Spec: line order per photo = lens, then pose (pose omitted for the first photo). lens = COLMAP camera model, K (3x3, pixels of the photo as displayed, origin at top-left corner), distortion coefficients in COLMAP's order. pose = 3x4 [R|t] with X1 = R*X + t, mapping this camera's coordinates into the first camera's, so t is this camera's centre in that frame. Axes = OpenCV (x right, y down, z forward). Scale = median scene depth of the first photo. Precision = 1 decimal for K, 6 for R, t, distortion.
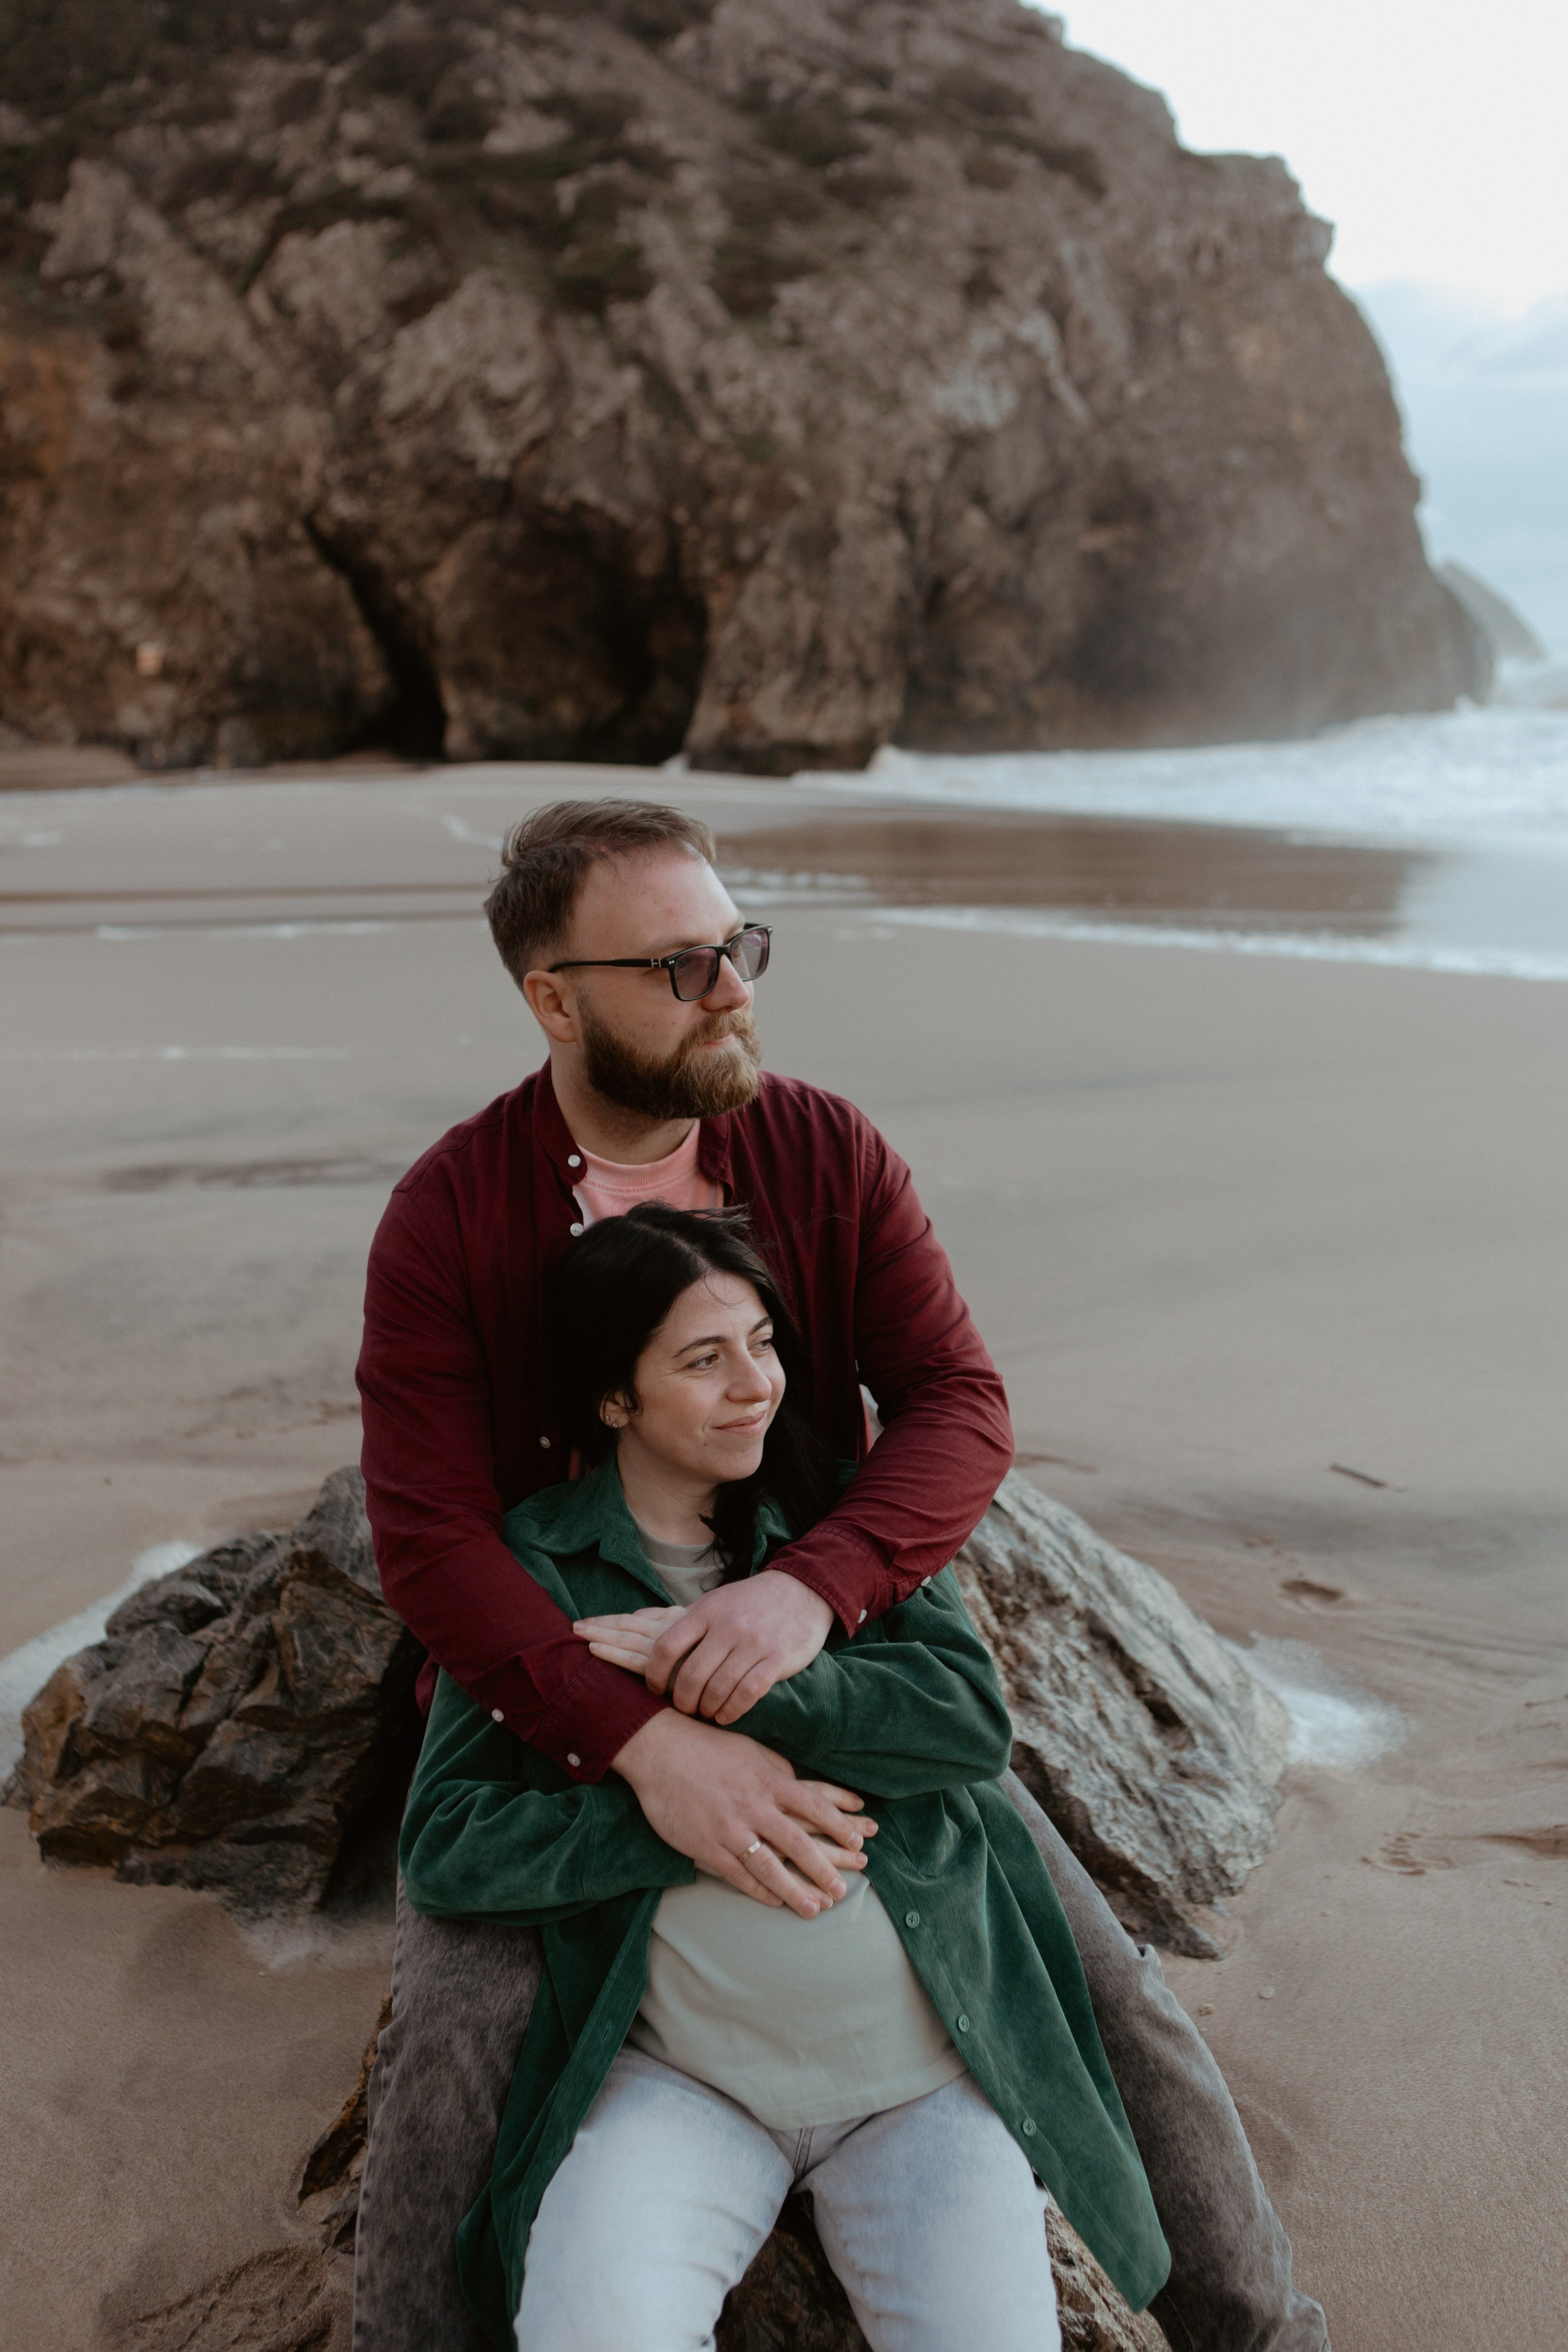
lens RADIAL K [[2304.9, 0, 769.1], [0, 2304.9, 1169.6], [0, 0, 1]] dist [0.004381, 0.000000]
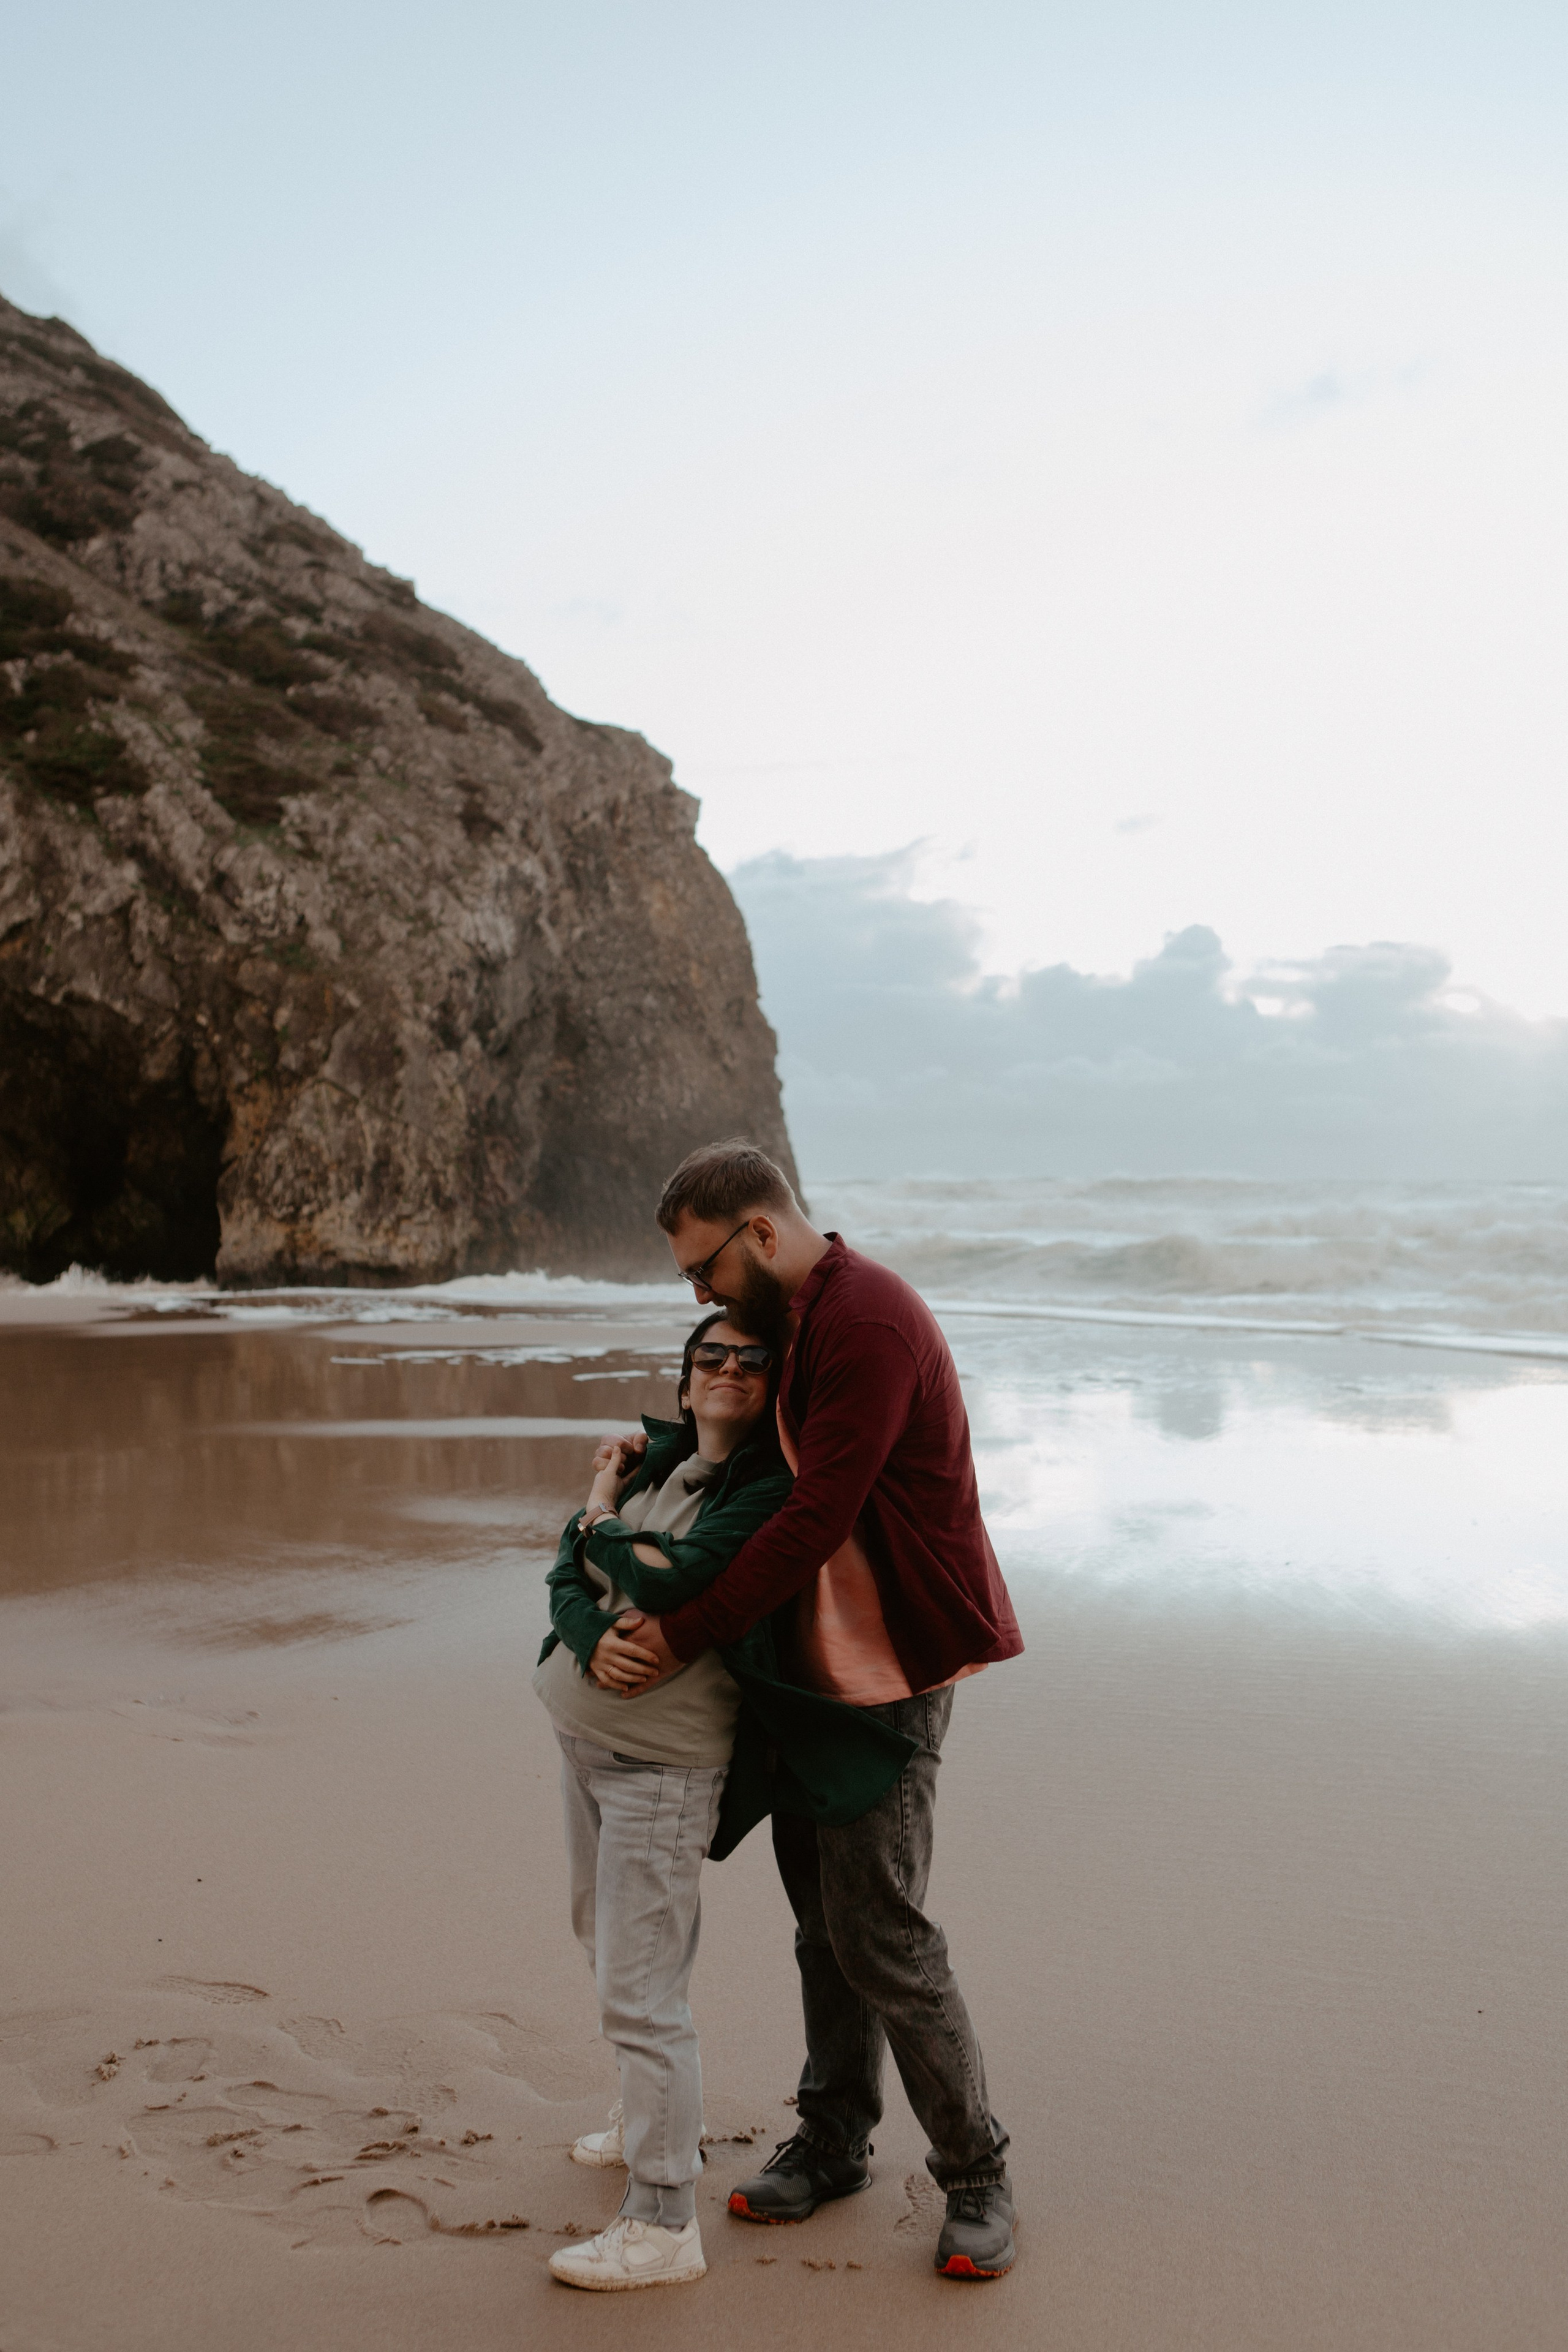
lens RADIAL K [[2290.3, 0, 781.1], [0, 2290.3, 1189.3], [0, 0, 1]] dist [-0.024789, 0.000000]
pose [[0.876310, 0.035184, 0.480460, -0.282918], [0.069532, 0.977649, -0.198413, -0.021130], [-0.476703, 0.207279, 0.854278, 0.129523]]
